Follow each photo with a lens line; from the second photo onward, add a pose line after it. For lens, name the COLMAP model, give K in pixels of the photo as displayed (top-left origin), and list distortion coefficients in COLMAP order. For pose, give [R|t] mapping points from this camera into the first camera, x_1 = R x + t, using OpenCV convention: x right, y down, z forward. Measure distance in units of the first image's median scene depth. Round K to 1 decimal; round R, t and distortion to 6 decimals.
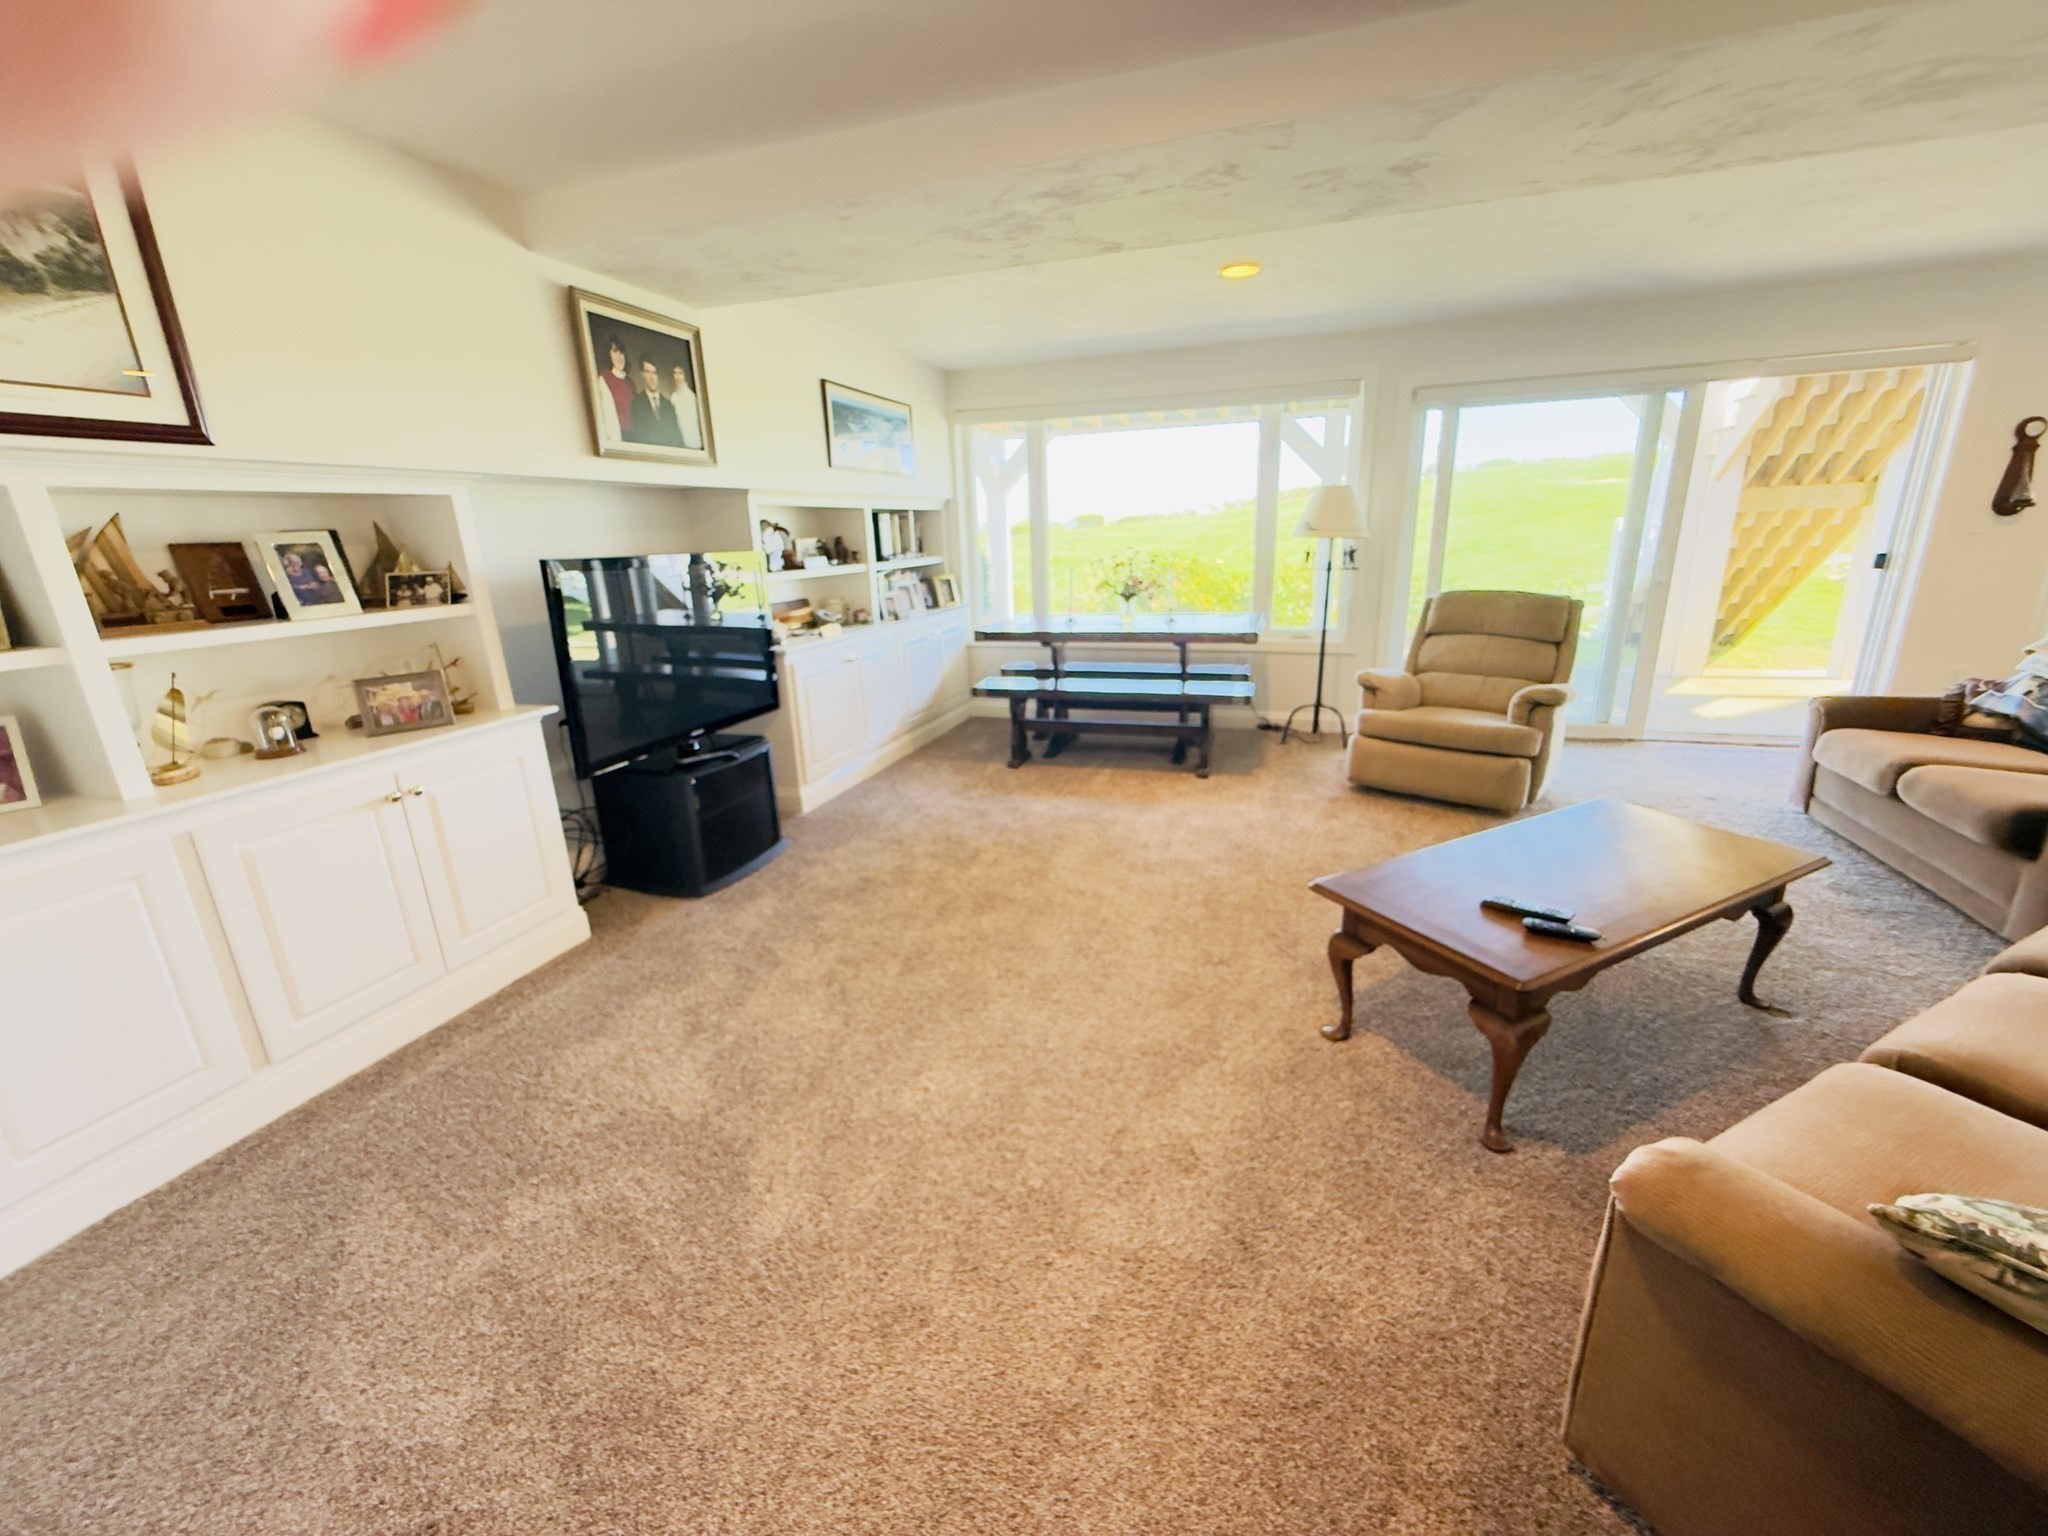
lens RADIAL K [[820.6, 0, 1021.9], [0, 820.6, 766.3], [0, 0, 1]] dist [-0.002706, 0.001731]
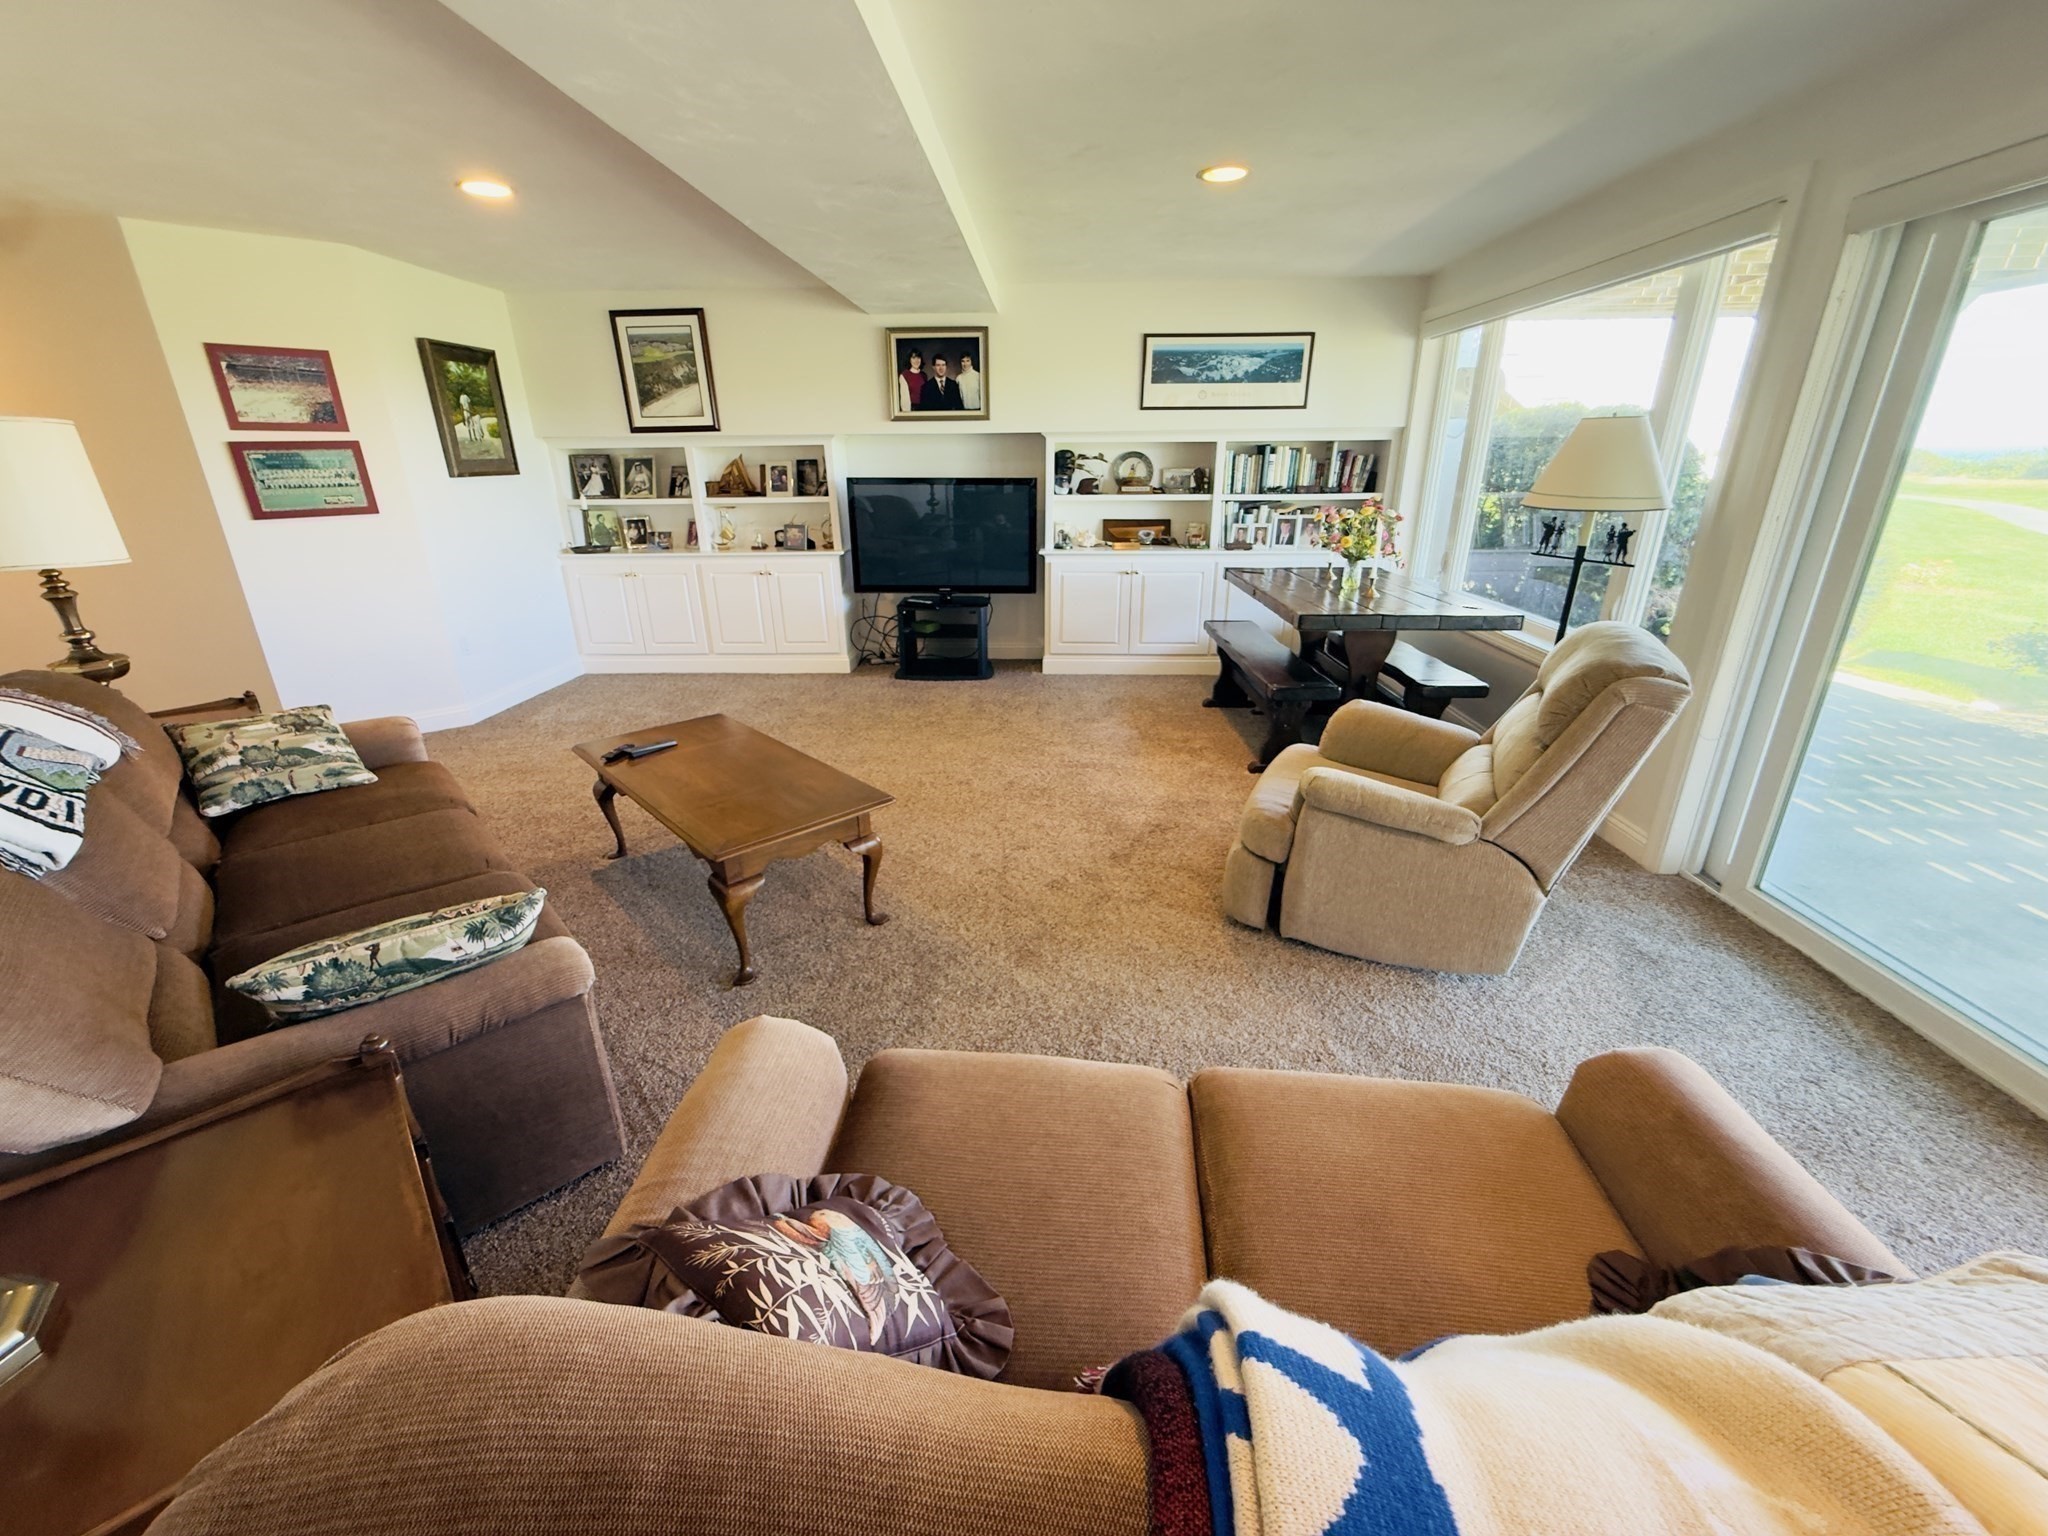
lens RADIAL K [[820.6, 0, 1018.2], [0, 820.6, 770.2], [0, 0, 1]] dist [-0.002706, 0.001731]
pose [[0.284006, 0.374571, -0.882631, 1.451115], [-0.266400, 0.915118, 0.302638, -0.292354], [0.921071, 0.149182, 0.359685, 0.712965]]
